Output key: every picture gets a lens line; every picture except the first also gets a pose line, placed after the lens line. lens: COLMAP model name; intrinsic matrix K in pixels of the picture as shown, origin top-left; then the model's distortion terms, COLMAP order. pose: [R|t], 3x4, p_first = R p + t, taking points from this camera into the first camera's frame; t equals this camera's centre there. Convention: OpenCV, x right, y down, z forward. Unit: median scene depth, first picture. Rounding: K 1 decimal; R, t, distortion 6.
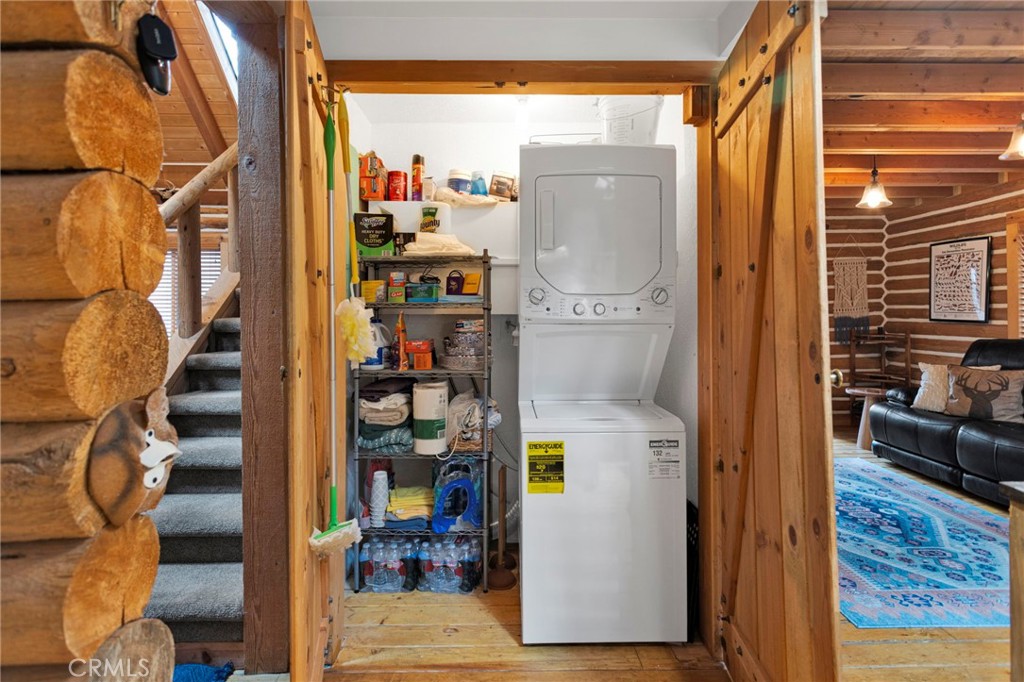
lens RADIAL K [[500.4, 0, 496.4], [0, 500.4, 314.2], [0, 0, 1]] dist [0.001058, 0.000854]
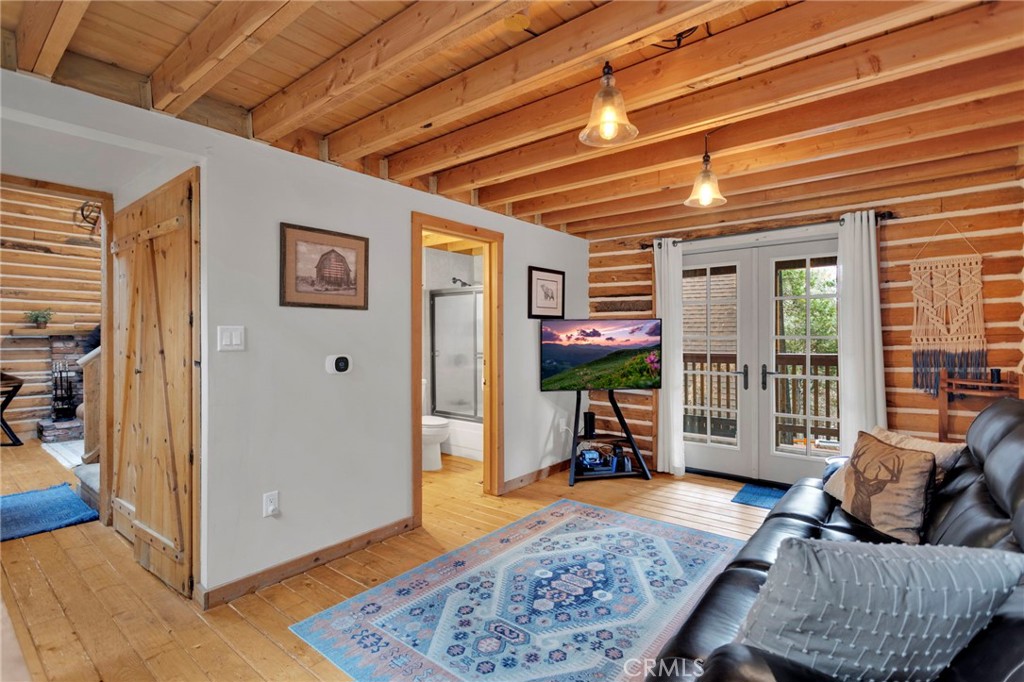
lens RADIAL K [[482.7, 0, 512.0], [0, 482.7, 341.0], [0, 0, 1]] dist [-0.000160, 0.000530]
pose [[0.772666, 0.007300, -0.634770, 1.233480], [0.000854, 0.999921, 0.012539, -0.028188], [0.634812, -0.010231, 0.772599, 0.328475]]
